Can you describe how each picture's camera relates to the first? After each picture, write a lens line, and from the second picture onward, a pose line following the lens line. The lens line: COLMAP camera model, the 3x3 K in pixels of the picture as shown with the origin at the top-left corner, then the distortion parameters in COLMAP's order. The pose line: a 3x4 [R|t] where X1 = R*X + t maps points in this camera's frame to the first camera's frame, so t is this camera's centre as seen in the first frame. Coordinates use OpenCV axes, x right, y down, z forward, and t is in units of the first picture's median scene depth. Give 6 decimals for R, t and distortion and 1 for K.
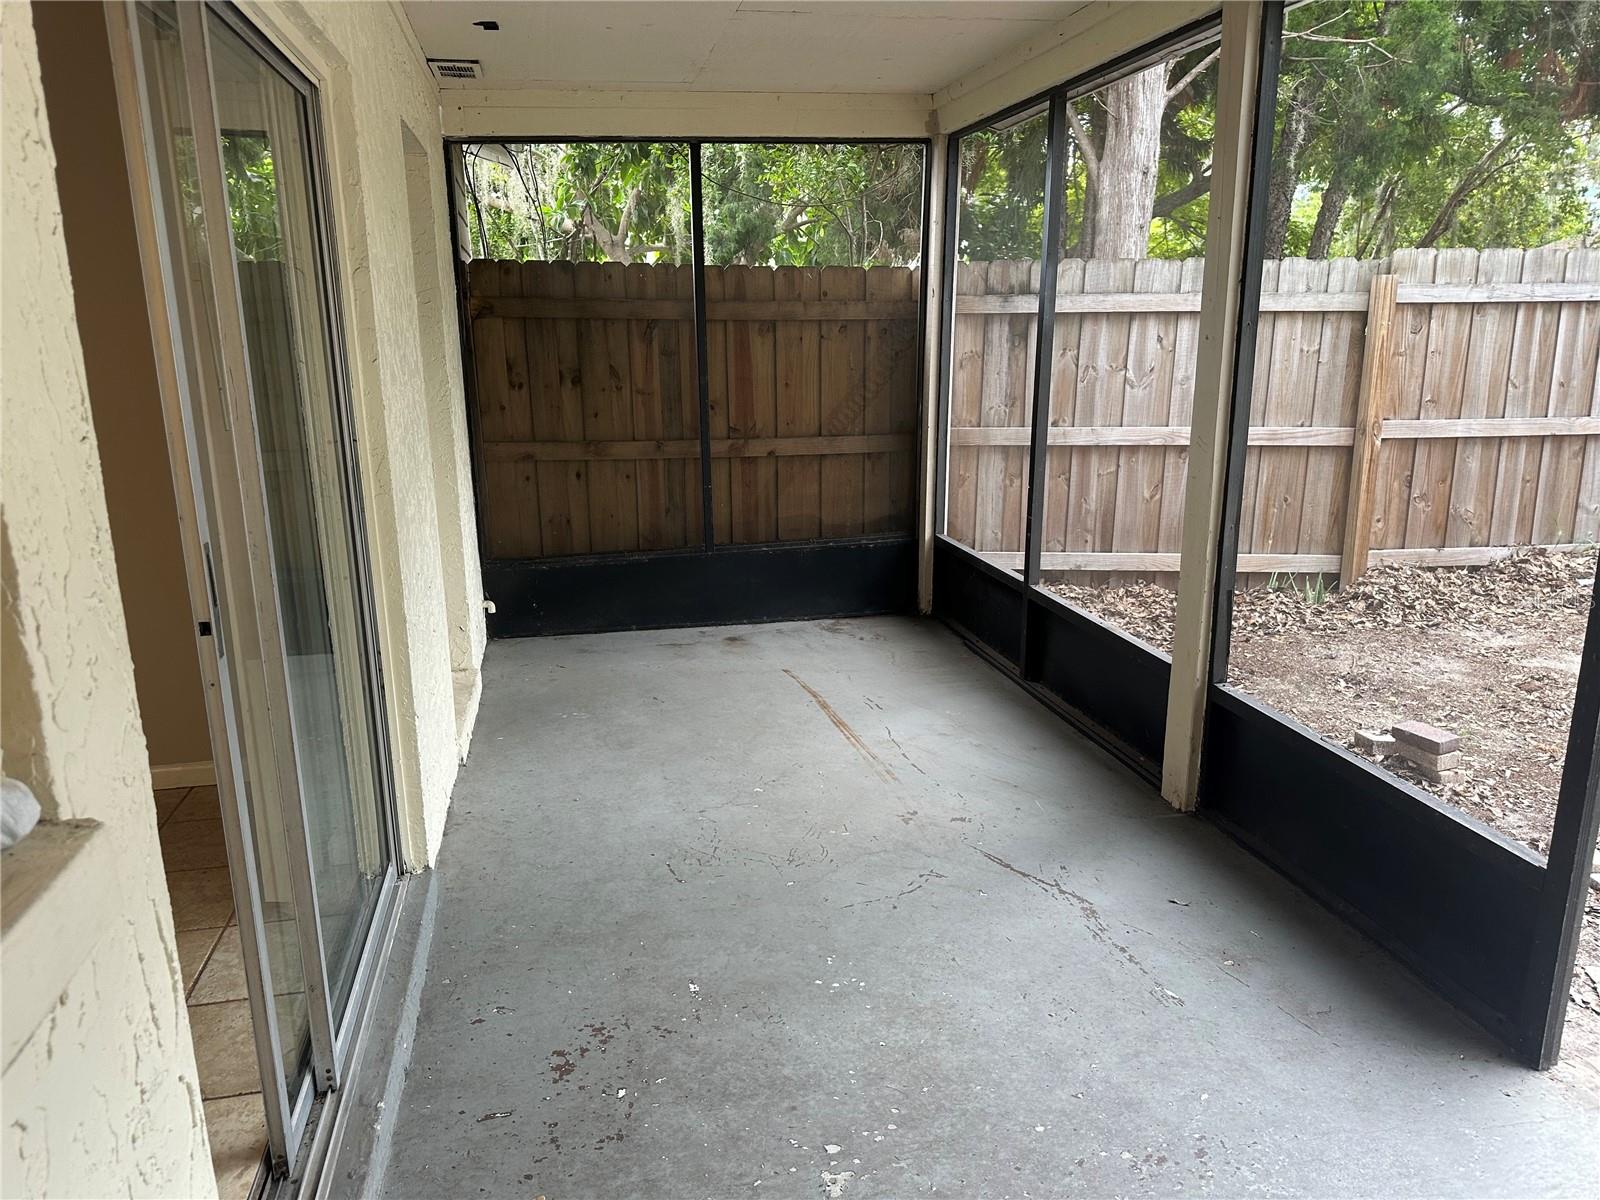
lens RADIAL K [[1119.0, 0, 790.8], [0, 1119.0, 583.5], [0, 0, 1]] dist [0.057662, -0.072820]
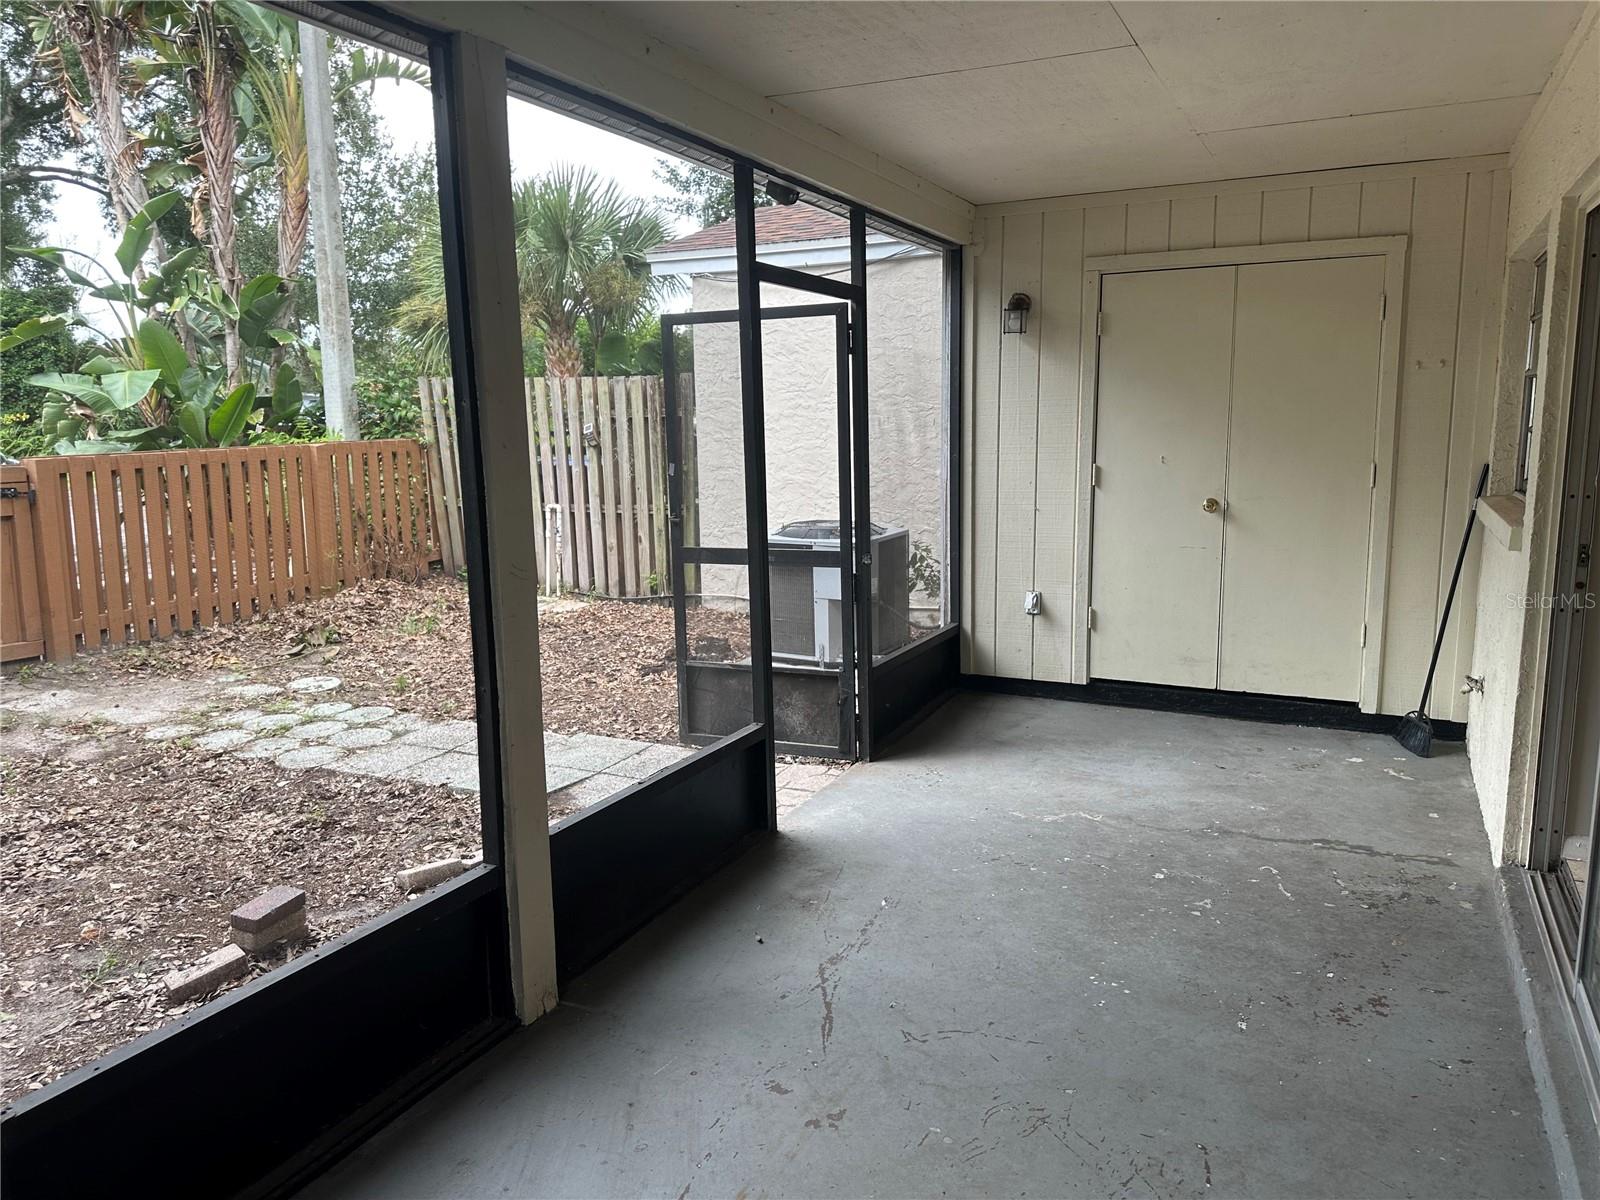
lens RADIAL K [[1119.0, 0, 796.9], [0, 1119.0, 590.5], [0, 0, 1]] dist [0.057662, -0.072820]
pose [[-0.783541, -0.076115, 0.616660, -0.177882], [0.160095, 0.934226, 0.318732, -0.200959], [-0.600361, 0.348464, -0.719819, 0.870891]]
